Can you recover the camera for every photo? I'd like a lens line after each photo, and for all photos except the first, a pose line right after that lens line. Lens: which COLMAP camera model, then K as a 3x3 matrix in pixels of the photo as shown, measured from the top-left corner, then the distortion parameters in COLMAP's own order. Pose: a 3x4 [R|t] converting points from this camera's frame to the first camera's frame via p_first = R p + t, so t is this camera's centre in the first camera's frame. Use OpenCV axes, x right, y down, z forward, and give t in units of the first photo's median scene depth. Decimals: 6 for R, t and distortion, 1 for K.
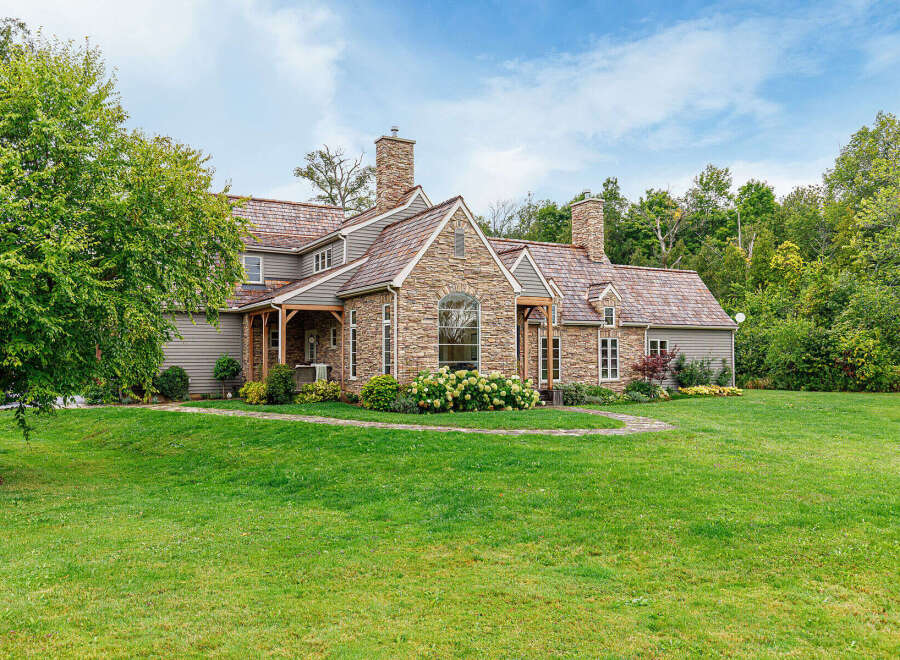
lens RADIAL K [[705.5, 0, 430.2], [0, 705.5, 330.2], [0, 0, 1]] dist [-0.003508, 0.000024]
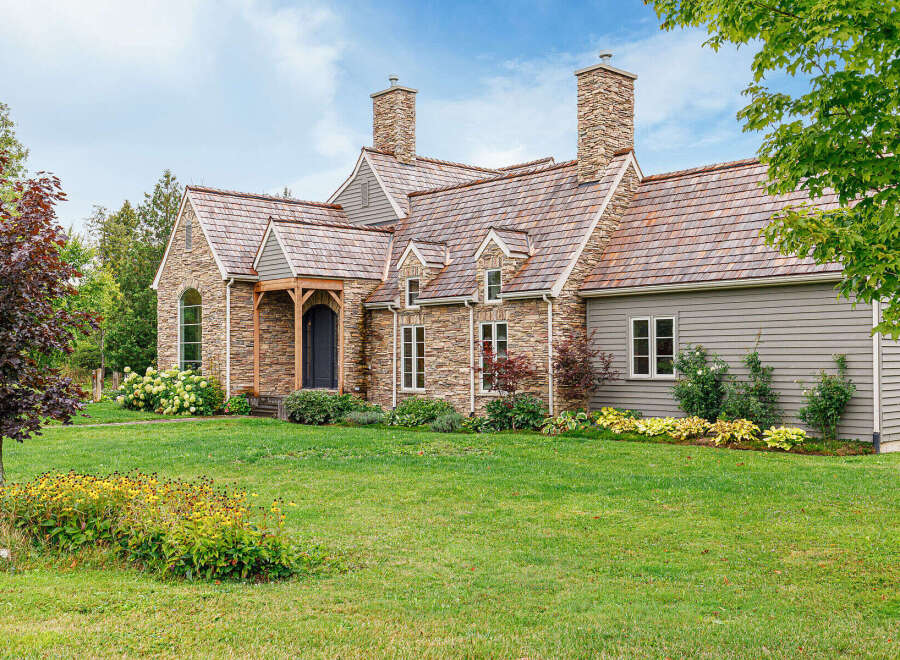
lens RADIAL K [[982.4, 0, 450.0], [0, 982.4, 330.0], [0, 0, 1]] dist [0.002868, 0.007260]
pose [[0.217084, -0.026071, -0.975805, 1.067000], [0.042804, 0.998936, -0.017166, 0.030877], [0.975214, -0.038042, 0.217969, 0.802304]]
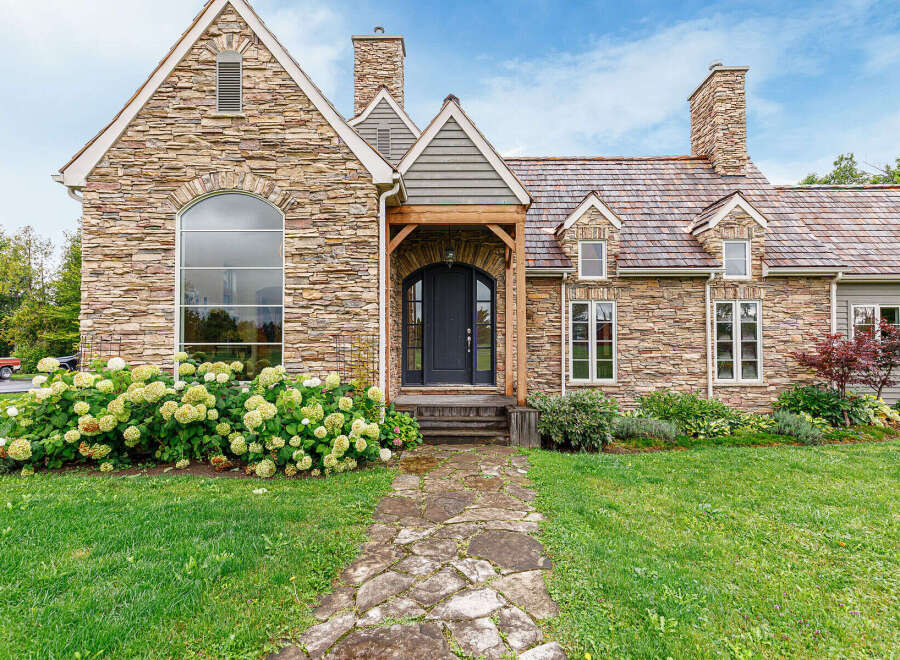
lens RADIAL K [[454.9, 0, 437.5], [0, 454.9, 330.8], [0, 0, 1]] dist [0.001559, 0.001415]
pose [[0.873516, -0.014146, -0.486591, 0.229394], [0.017333, 0.999848, 0.002048, 0.029116], [0.486488, -0.010223, 0.873628, 0.617112]]
